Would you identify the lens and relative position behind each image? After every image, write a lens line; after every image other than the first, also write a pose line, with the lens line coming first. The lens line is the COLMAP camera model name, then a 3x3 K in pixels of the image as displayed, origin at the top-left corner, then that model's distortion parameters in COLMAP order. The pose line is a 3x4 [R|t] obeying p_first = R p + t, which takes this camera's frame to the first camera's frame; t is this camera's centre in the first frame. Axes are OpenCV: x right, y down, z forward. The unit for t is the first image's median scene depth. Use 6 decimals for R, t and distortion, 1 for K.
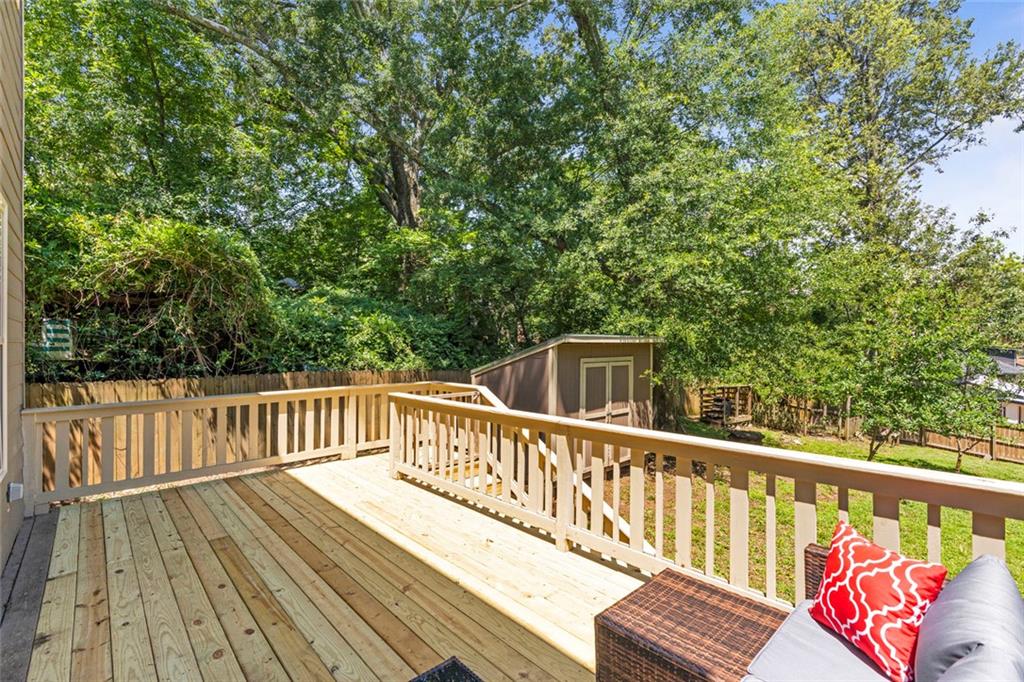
lens RADIAL K [[462.5, 0, 511.9], [0, 462.5, 341.3], [0, 0, 1]] dist [-0.003191, 0.001486]
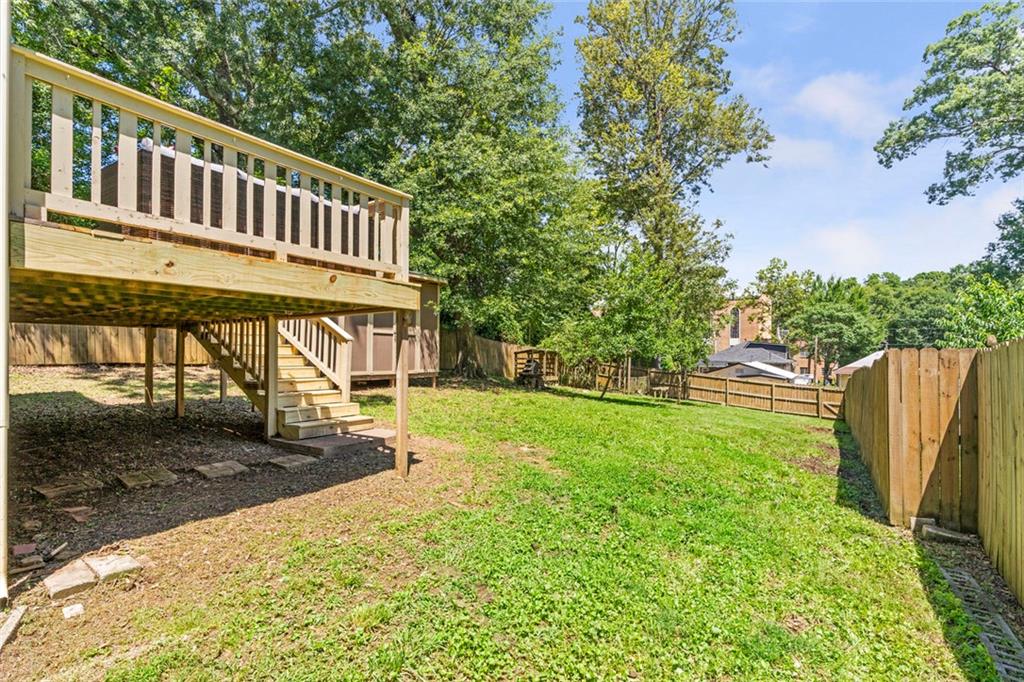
lens RADIAL K [[481.2, 0, 510.7], [0, 481.2, 346.0], [0, 0, 1]] dist [-0.004091, -0.001047]
pose [[0.966087, 0.009693, 0.258037, 0.088091], [-0.006945, 0.999909, -0.011558, 0.103984], [-0.258125, 0.009374, 0.966066, -0.170659]]
